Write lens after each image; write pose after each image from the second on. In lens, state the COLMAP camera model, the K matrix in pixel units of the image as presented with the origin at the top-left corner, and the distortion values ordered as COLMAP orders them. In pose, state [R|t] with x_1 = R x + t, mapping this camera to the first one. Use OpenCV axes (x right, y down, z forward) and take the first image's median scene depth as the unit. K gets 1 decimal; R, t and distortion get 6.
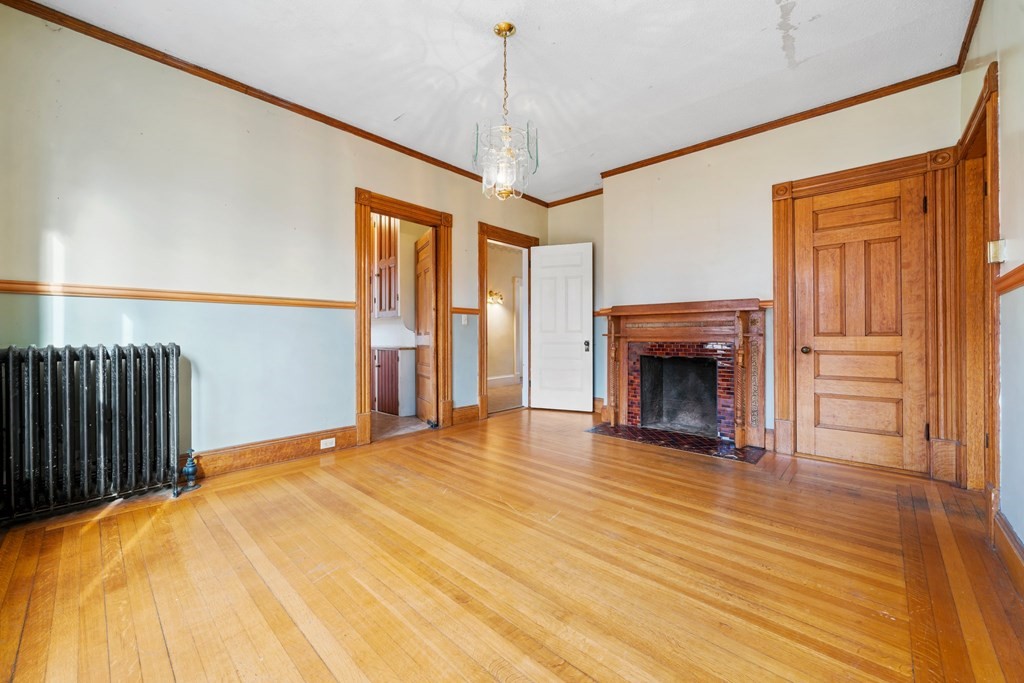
lens RADIAL K [[395.4, 0, 508.6], [0, 395.4, 340.3], [0, 0, 1]] dist [-0.001975, 0.000316]
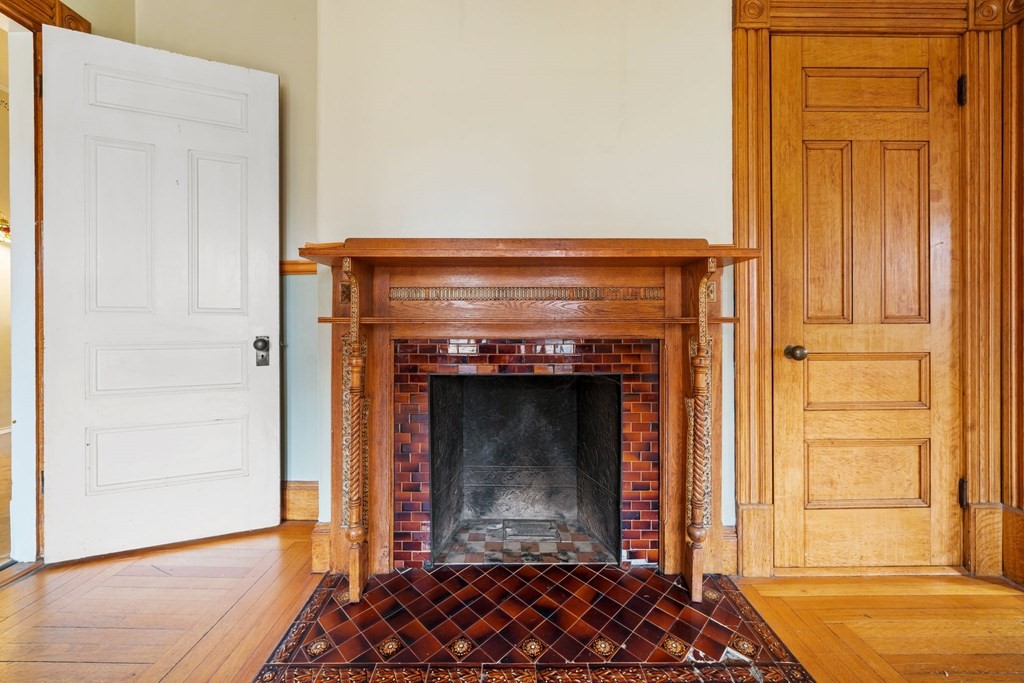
lens RADIAL K [[395.4, 0, 516.1], [0, 395.4, 327.5], [0, 0, 1]] dist [-0.001975, 0.000316]
pose [[0.723109, 0.000623, 0.690733, 0.137386], [0.007159, 0.999939, -0.008397, -0.003214], [-0.690697, 0.011017, 0.723061, 0.681055]]
